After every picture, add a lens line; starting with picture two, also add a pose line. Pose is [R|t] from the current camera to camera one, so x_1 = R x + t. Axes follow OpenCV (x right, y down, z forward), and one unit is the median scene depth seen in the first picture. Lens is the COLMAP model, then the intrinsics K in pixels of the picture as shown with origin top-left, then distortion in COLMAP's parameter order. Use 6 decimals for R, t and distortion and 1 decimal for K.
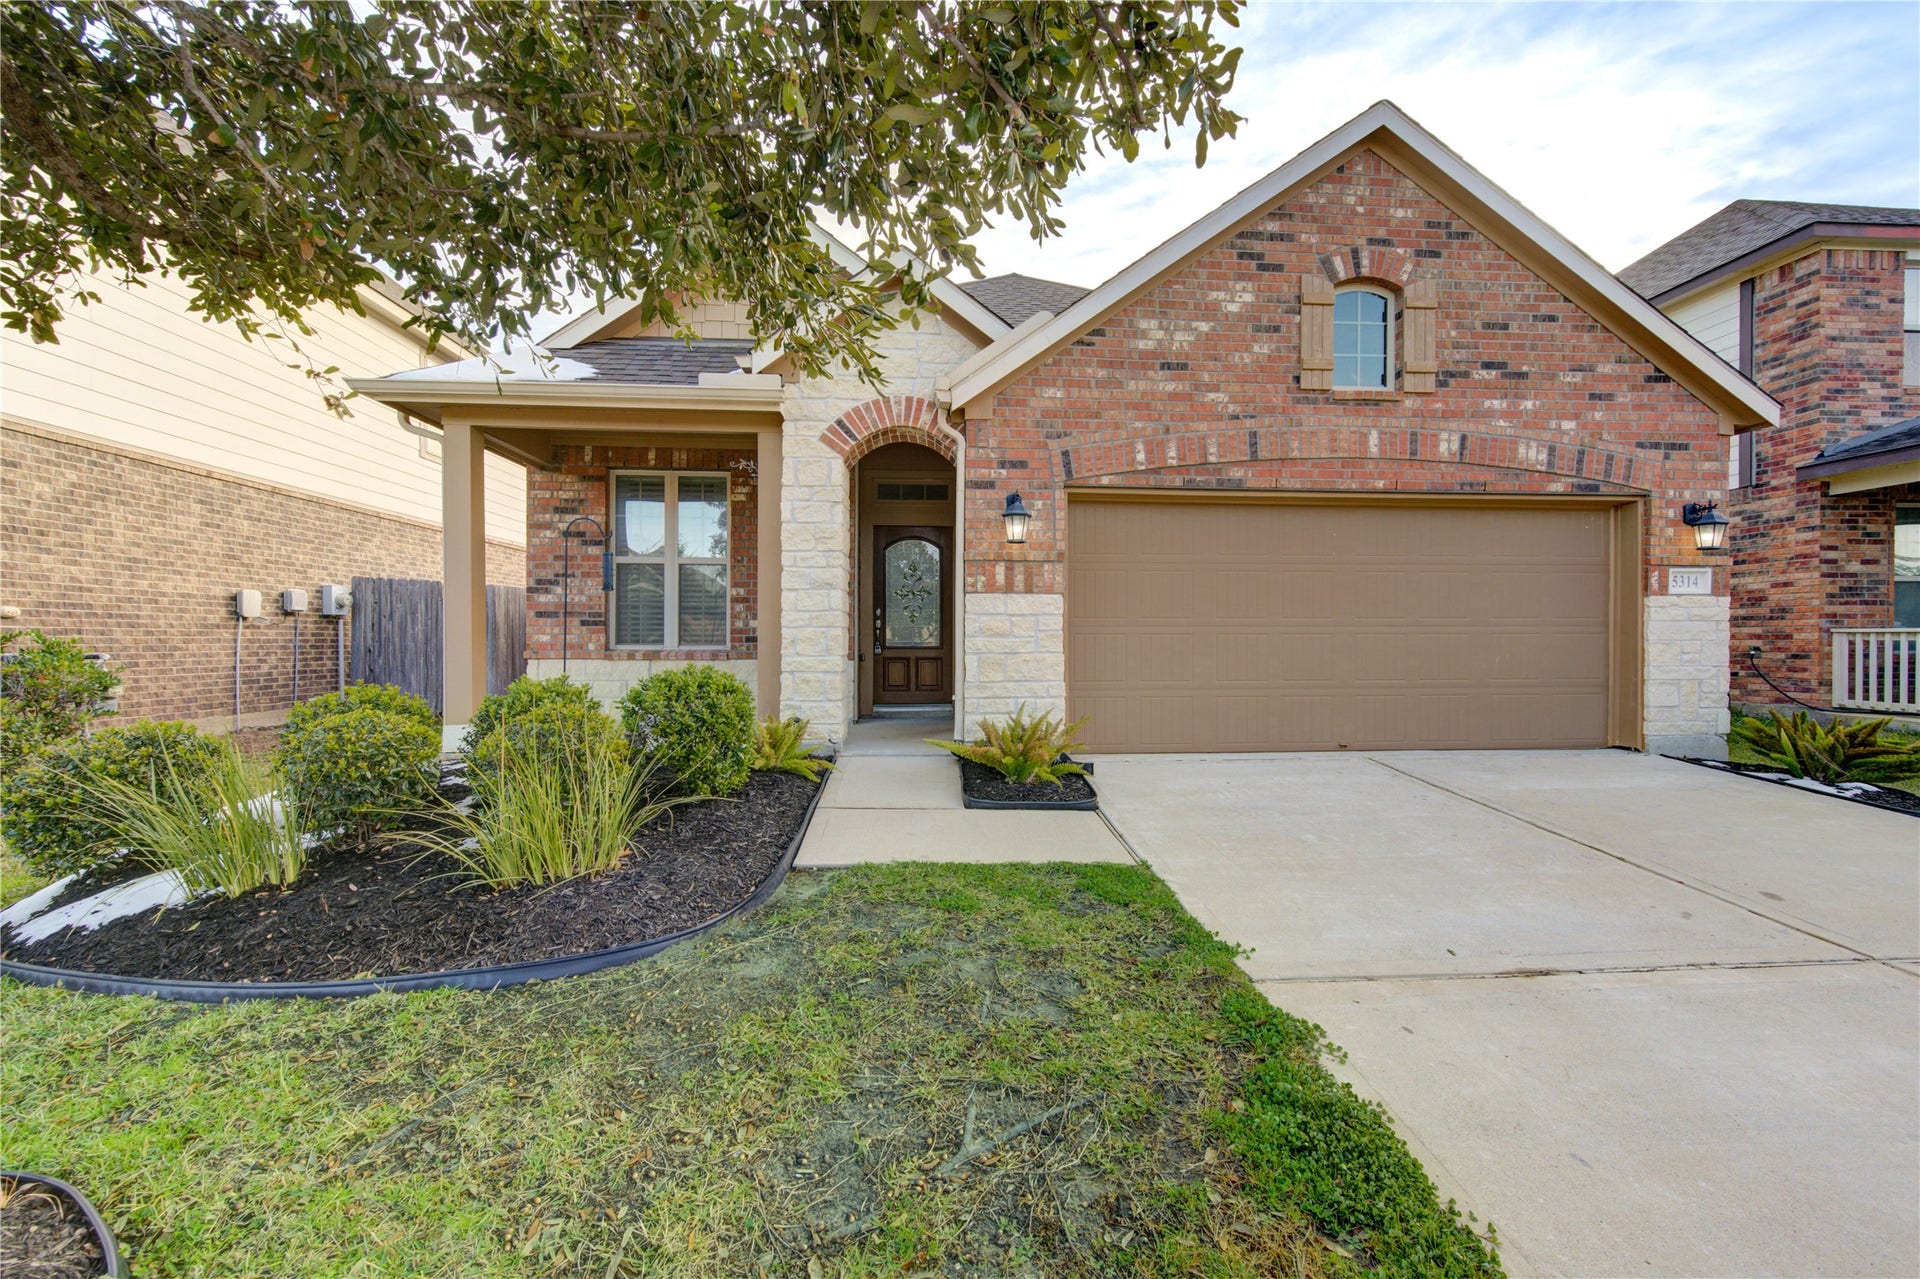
lens RADIAL K [[755.9, 0, 962.1], [0, 755.9, 637.3], [0, 0, 1]] dist [-0.000146, 0.000848]
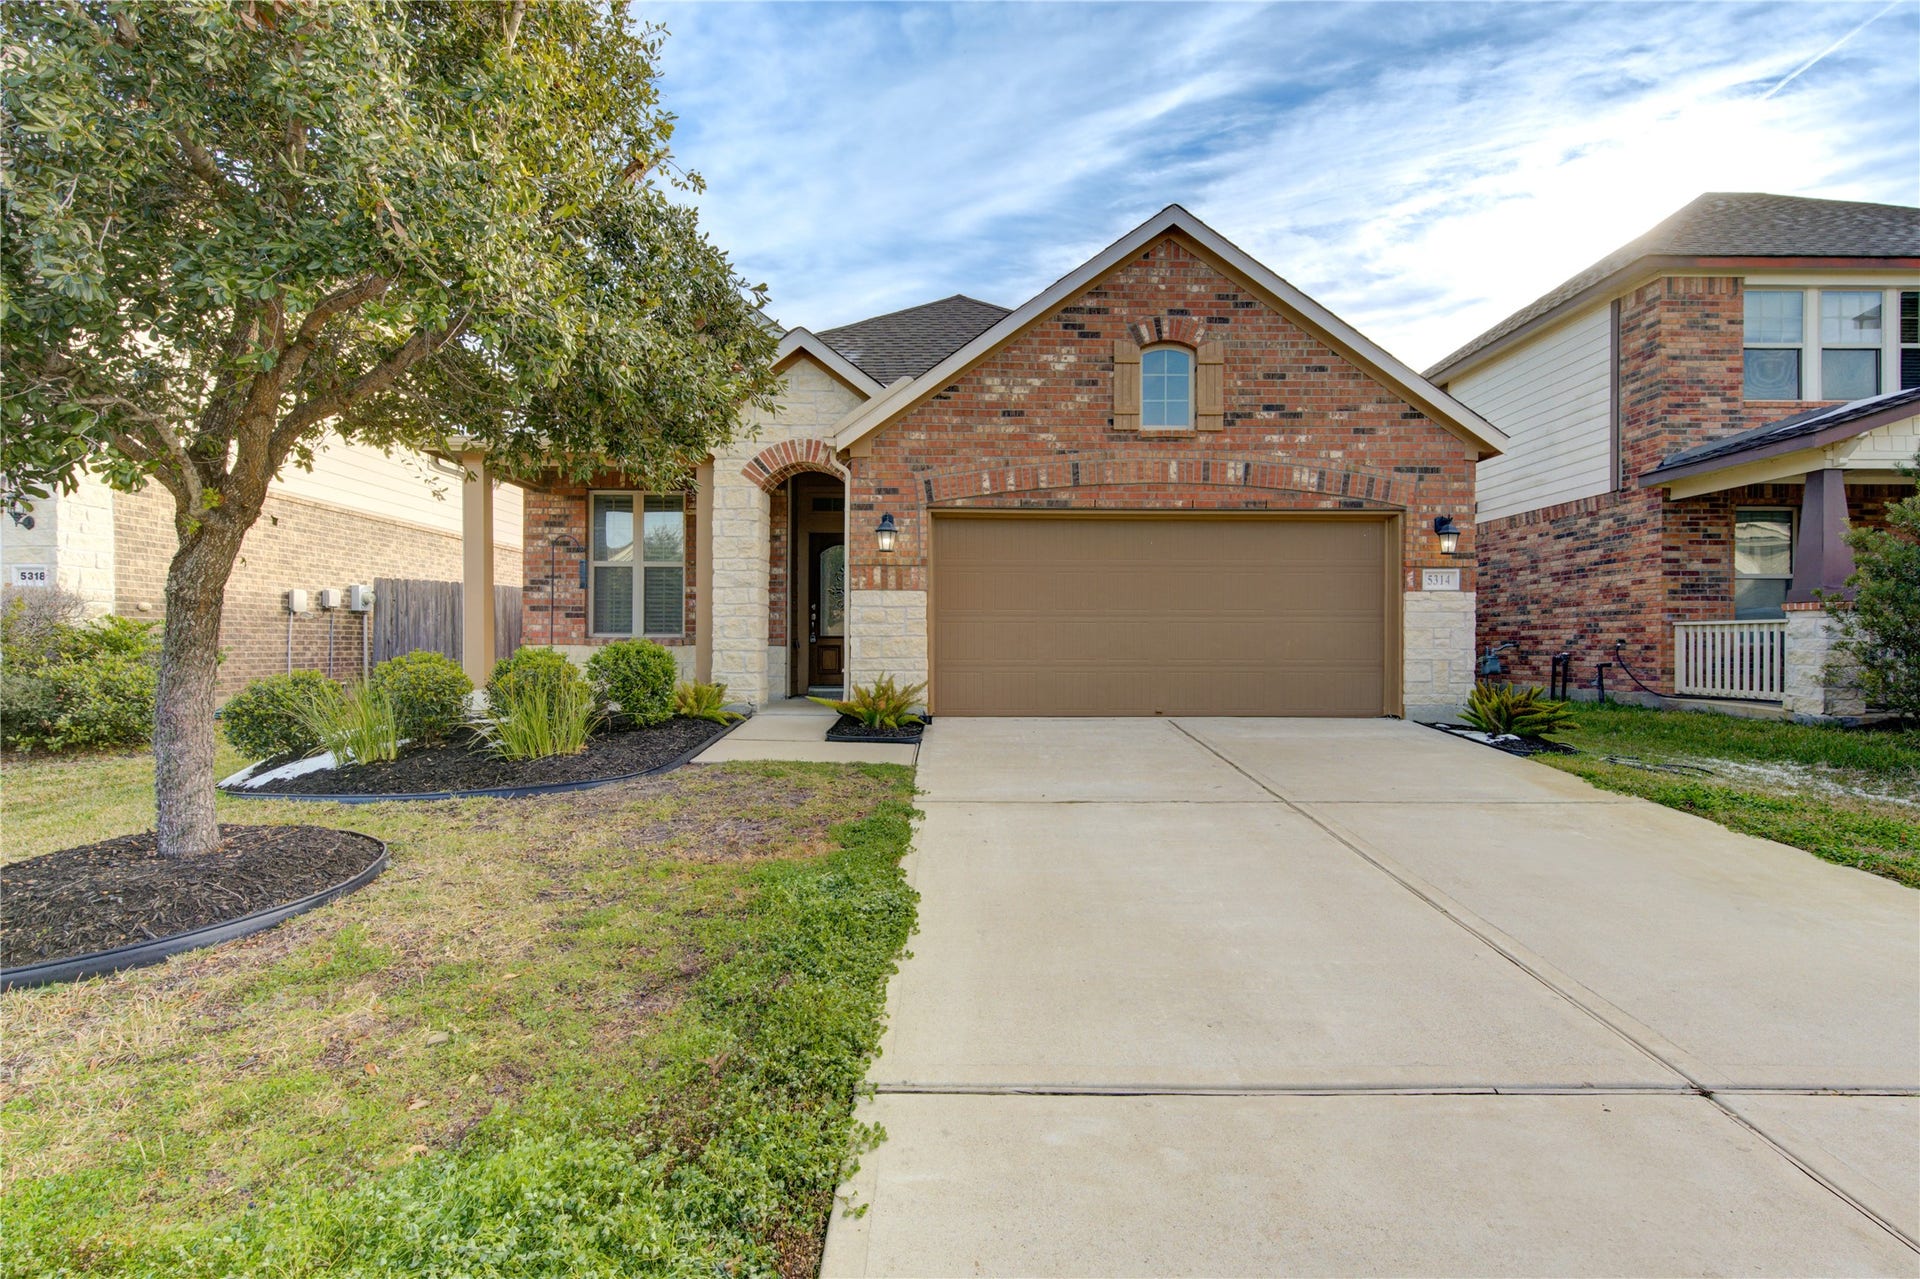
lens RADIAL K [[896.9, 0, 960.5], [0, 896.9, 641.5], [0, 0, 1]] dist [0.004763, -0.000574]
pose [[0.997997, 0.001935, -0.063228, 0.282933], [-0.002221, 0.999988, -0.004450, 0.035121], [0.063219, 0.004582, 0.997989, -0.515197]]
